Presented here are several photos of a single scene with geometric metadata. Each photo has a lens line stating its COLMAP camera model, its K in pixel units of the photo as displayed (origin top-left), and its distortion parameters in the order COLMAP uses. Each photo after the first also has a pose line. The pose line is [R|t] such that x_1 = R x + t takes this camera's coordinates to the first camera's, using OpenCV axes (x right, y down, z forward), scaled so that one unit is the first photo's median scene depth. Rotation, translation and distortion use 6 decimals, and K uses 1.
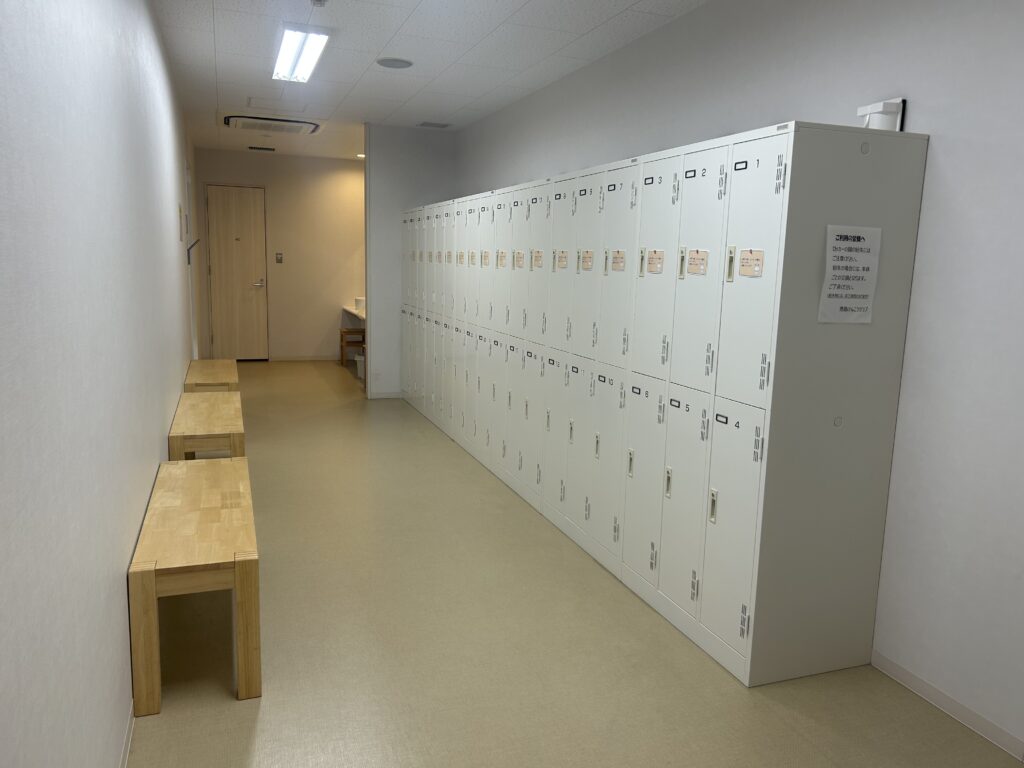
lens RADIAL K [[772.7, 0, 511.8], [0, 772.7, 385.0], [0, 0, 1]] dist [0.000493, 0.000097]
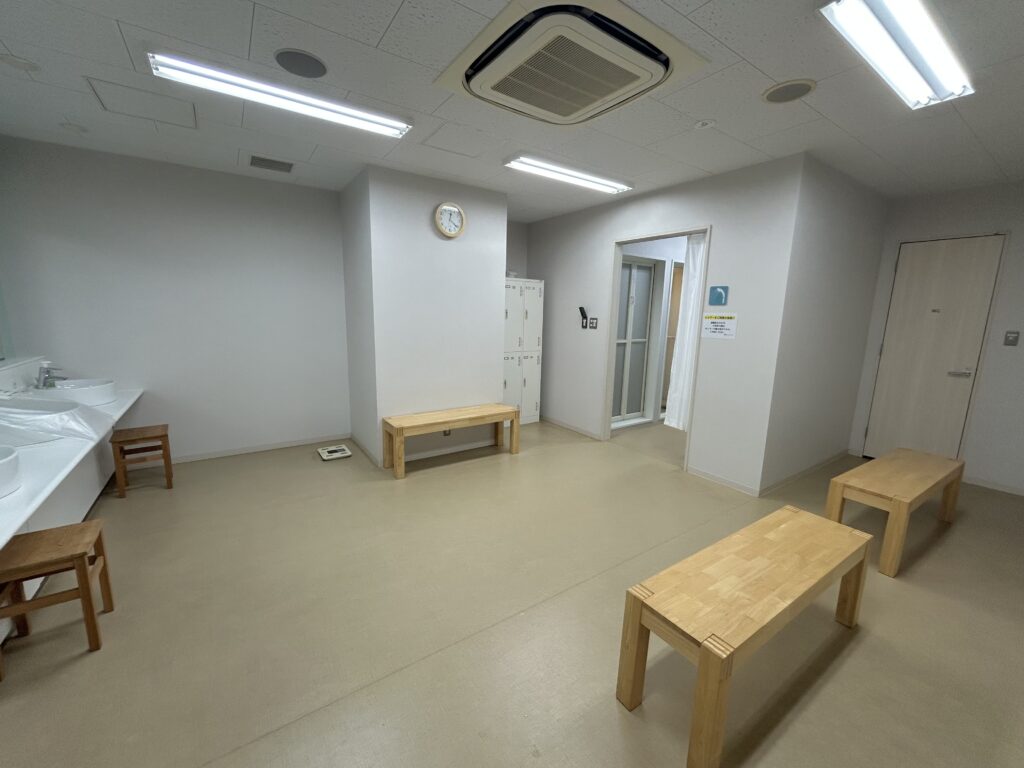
lens RADIAL K [[410.9, 0, 513.5], [0, 410.9, 380.8], [0, 0, 1]] dist [-0.000305, 0.005428]
pose [[-0.252622, -0.198557, 0.946973, -1.574246], [0.127034, 0.963439, 0.235898, -0.314431], [-0.959189, 0.179891, -0.218163, 1.511791]]
